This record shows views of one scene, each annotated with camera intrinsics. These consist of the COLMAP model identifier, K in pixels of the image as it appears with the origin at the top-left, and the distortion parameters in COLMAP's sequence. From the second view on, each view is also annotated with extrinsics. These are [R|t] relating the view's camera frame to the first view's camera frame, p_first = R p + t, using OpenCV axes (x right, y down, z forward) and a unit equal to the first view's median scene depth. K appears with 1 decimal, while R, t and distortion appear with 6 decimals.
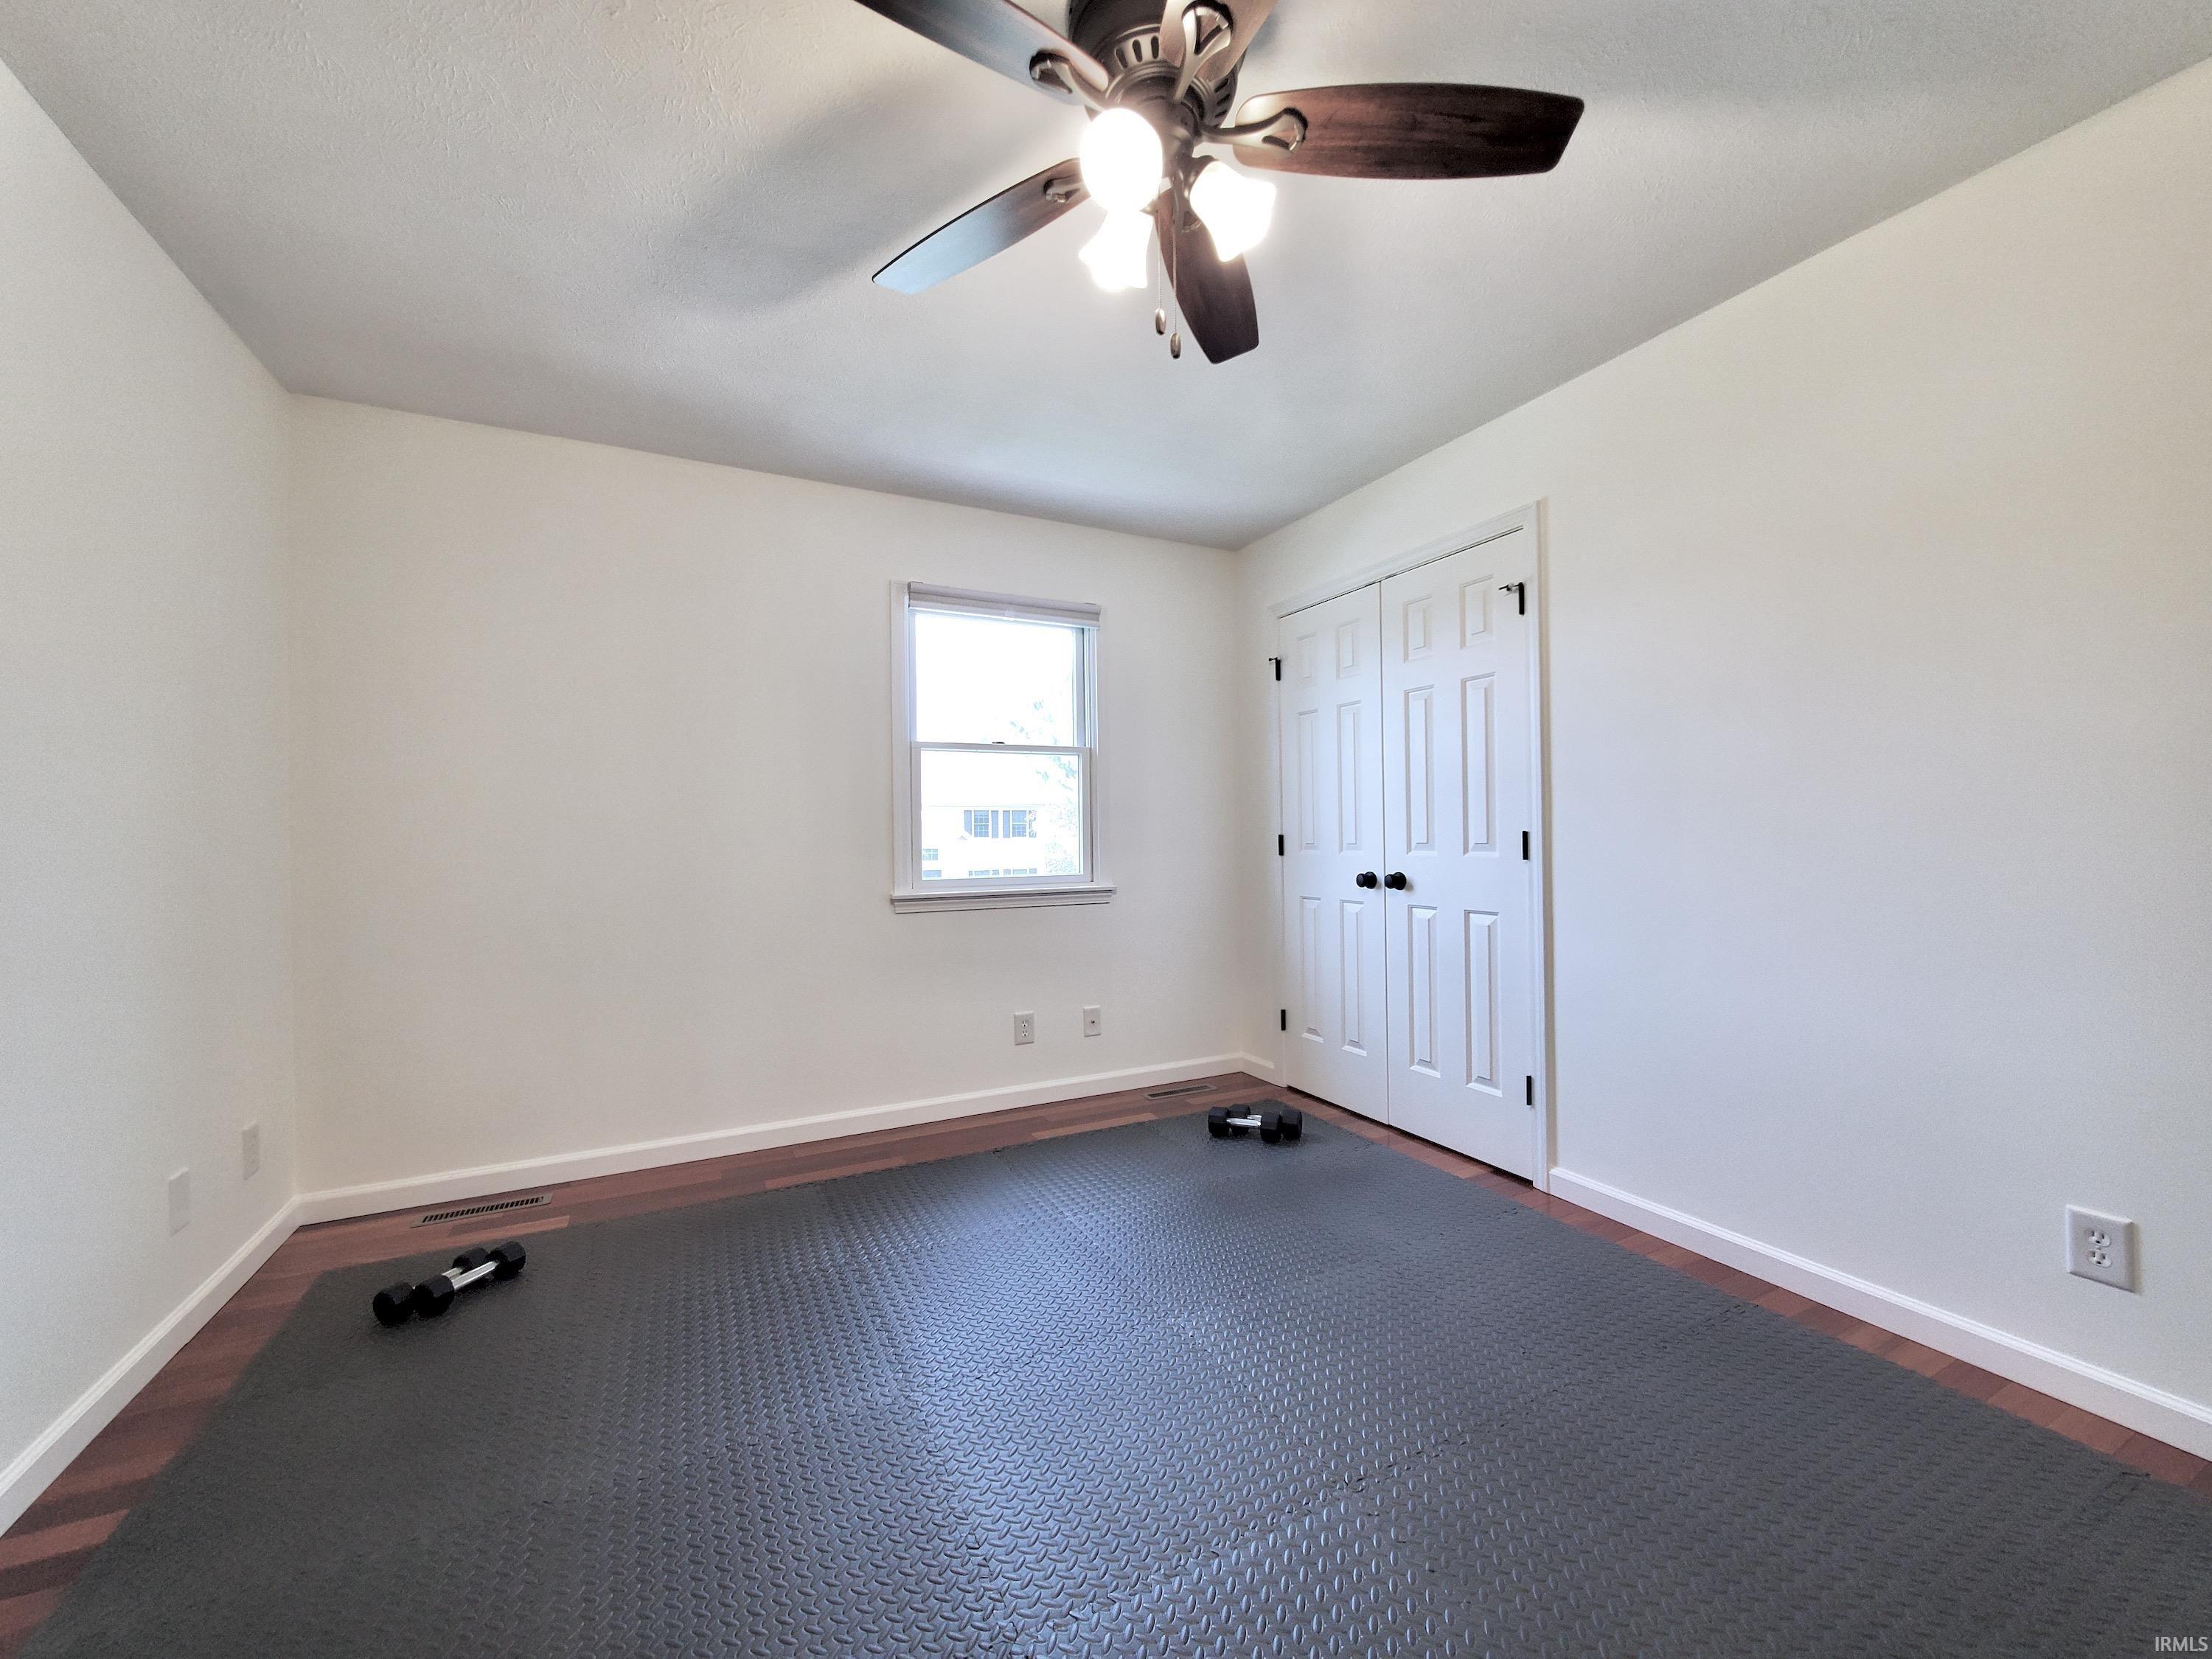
lens RADIAL K [[881.7, 0, 1103.9], [0, 881.7, 842.6], [0, 0, 1]] dist [0.000369, 0.000027]
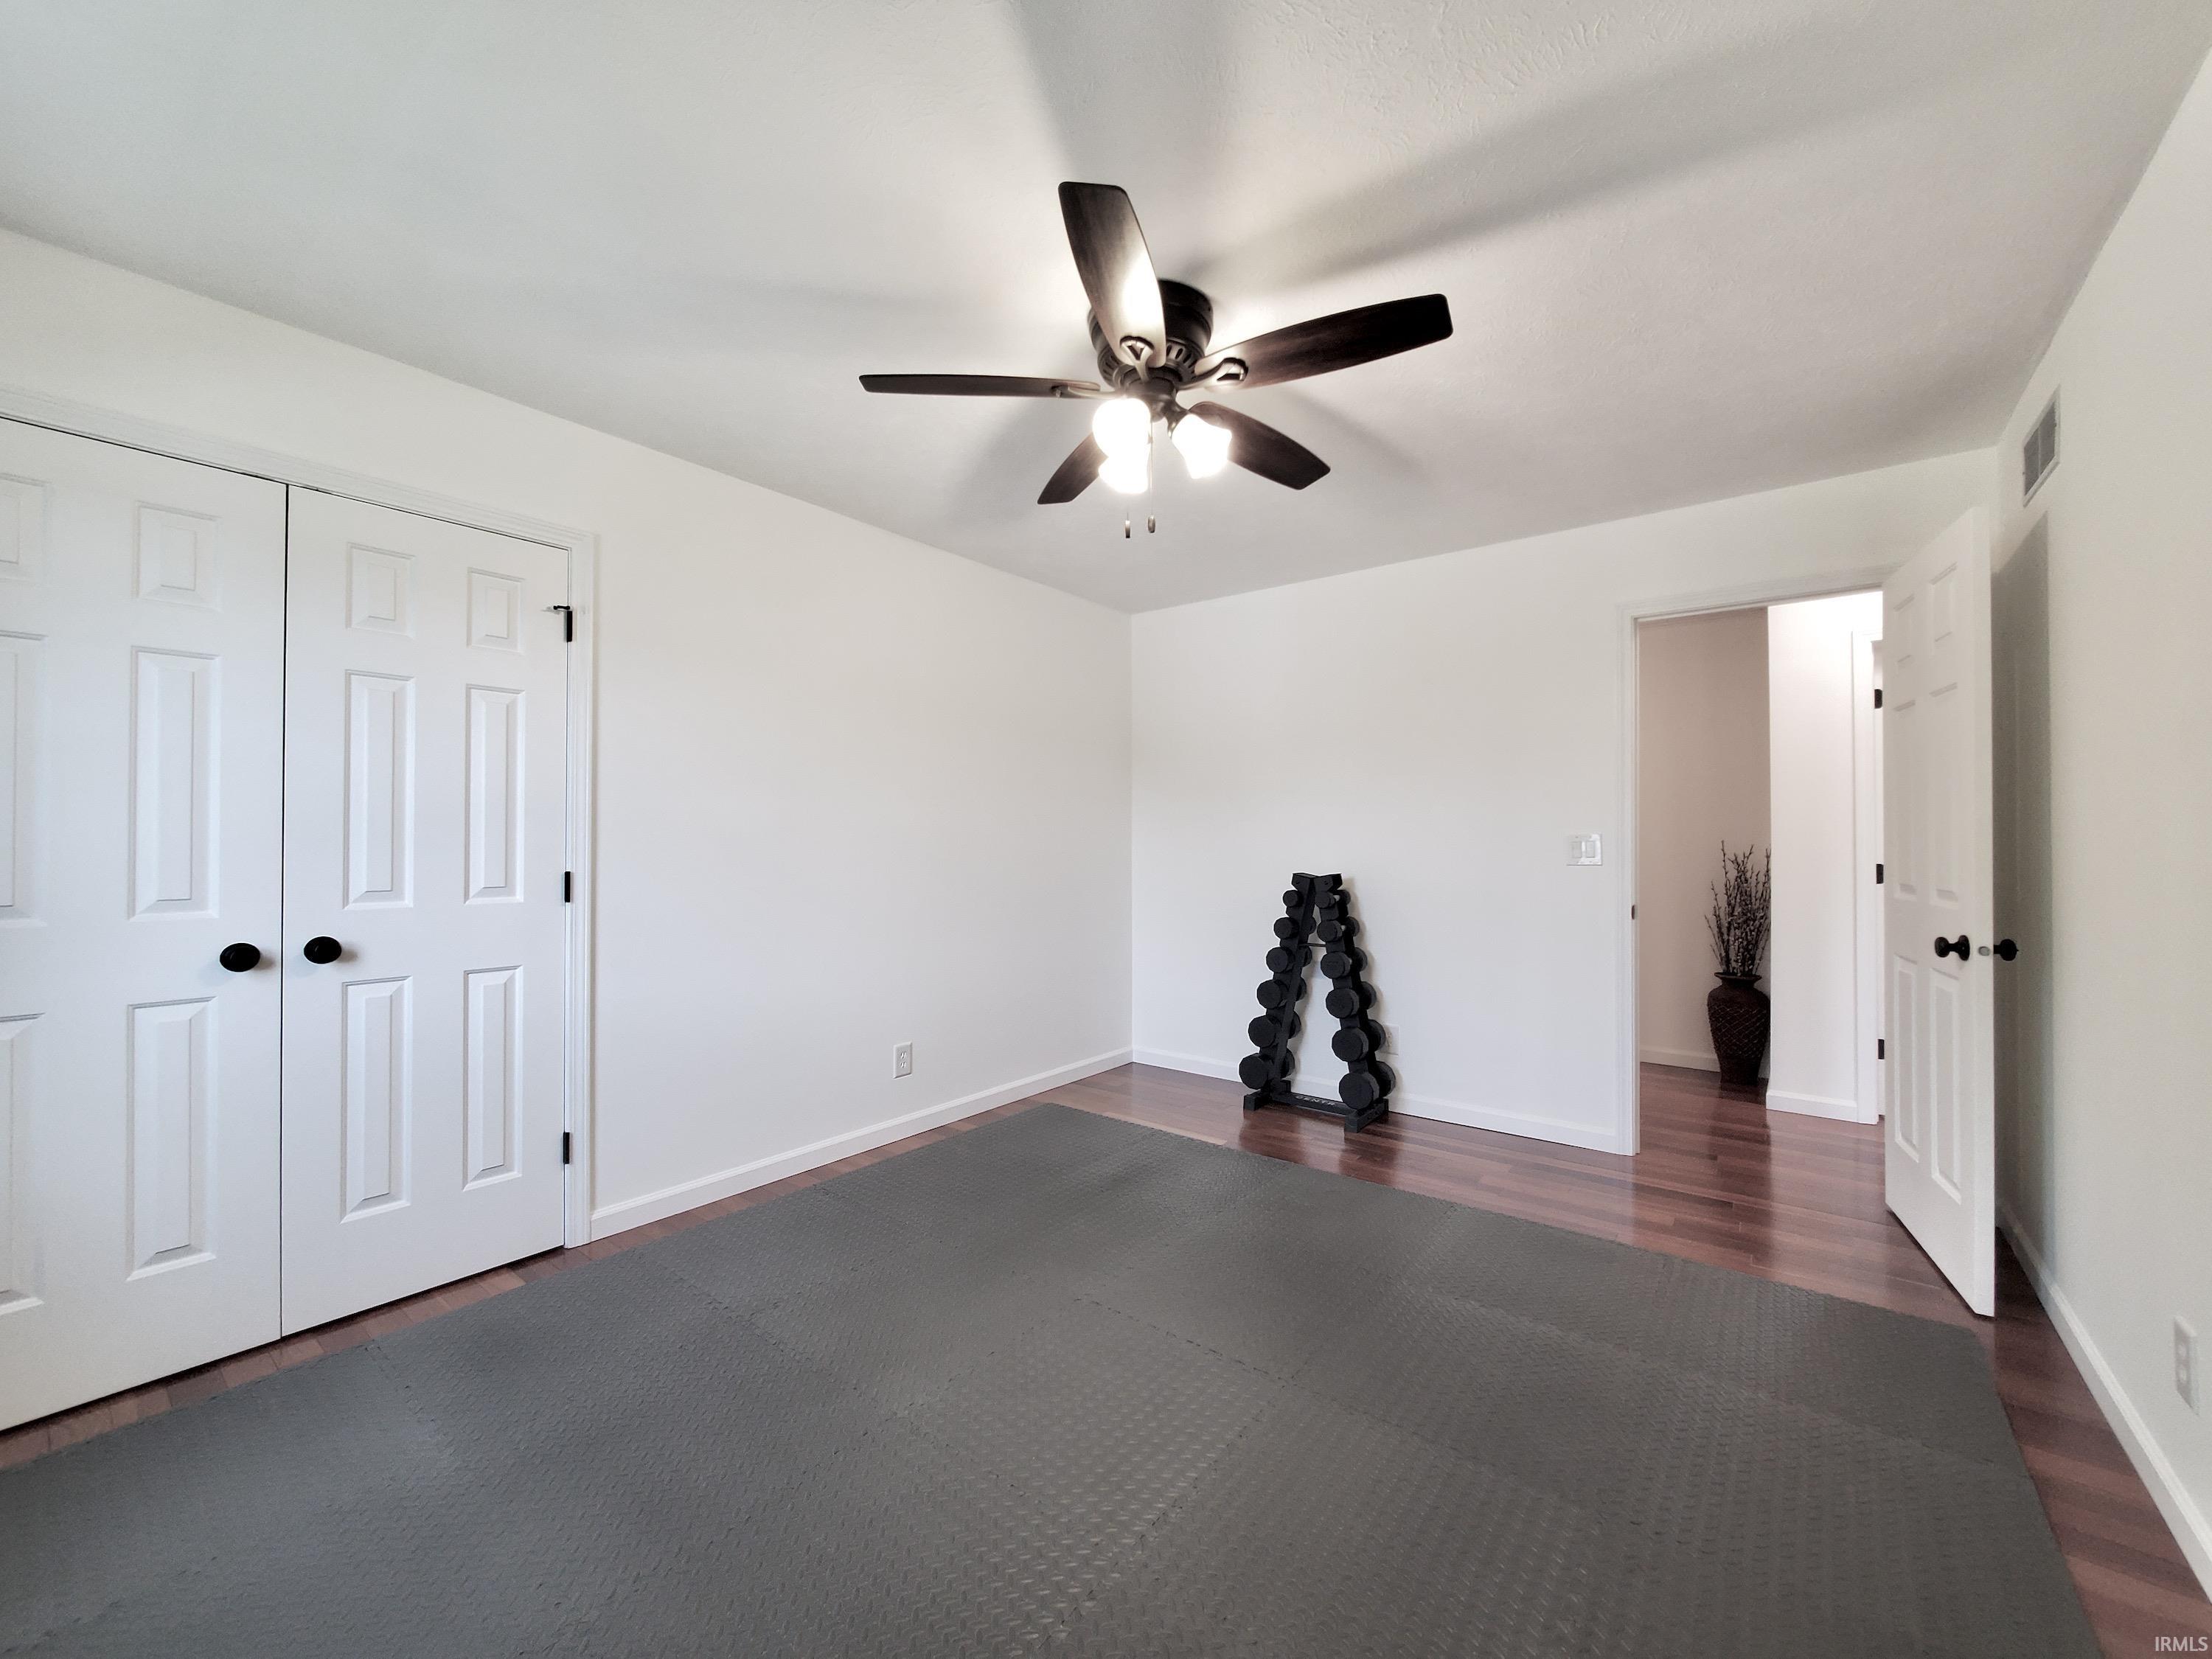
lens RADIAL K [[874.8, 0, 1114.0], [0, 874.8, 829.9], [0, 0, 1]] dist [-0.000053, -0.000268]
pose [[-0.444444, 0.019249, 0.895600, -0.591503], [0.007388, 0.999814, -0.017823, -0.034764], [-0.895776, -0.001304, -0.444504, 0.855559]]
